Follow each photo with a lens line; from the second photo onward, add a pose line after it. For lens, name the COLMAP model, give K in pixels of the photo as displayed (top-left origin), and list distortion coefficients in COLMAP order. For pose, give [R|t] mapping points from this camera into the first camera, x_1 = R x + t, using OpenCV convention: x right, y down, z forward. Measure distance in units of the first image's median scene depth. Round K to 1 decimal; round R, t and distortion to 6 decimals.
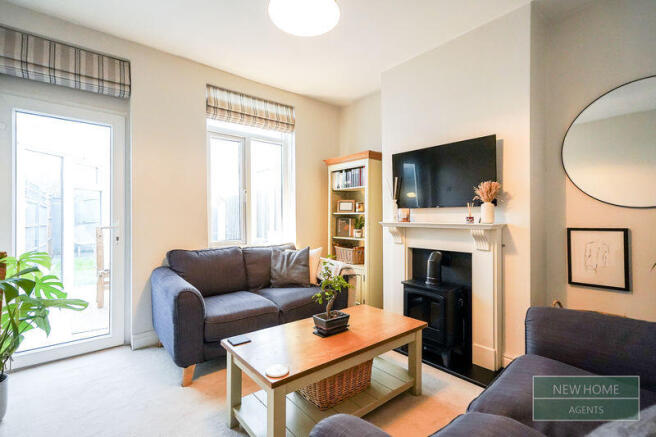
lens RADIAL K [[299.8, 0, 327.0], [0, 299.8, 219.2], [0, 0, 1]] dist [0.003507, 0.000138]
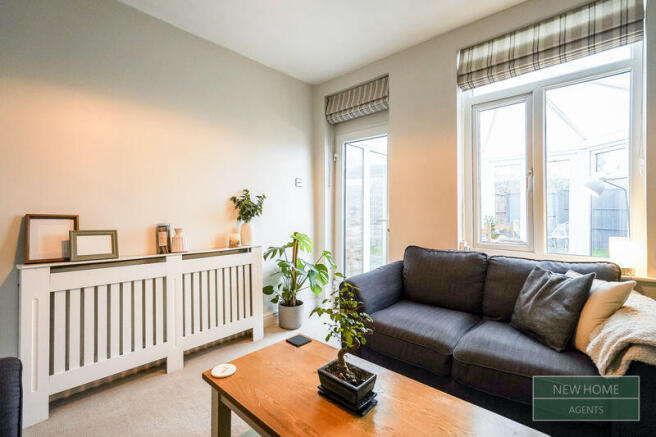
lens RADIAL K [[299.8, 0, 326.8], [0, 299.8, 213.7], [0, 0, 1]] dist [0.003507, 0.000138]
pose [[0.110888, 0.003006, -0.993828, 0.375734], [0.005693, 0.999977, 0.003660, -0.006673], [0.993817, -0.006064, 0.110868, 0.538102]]
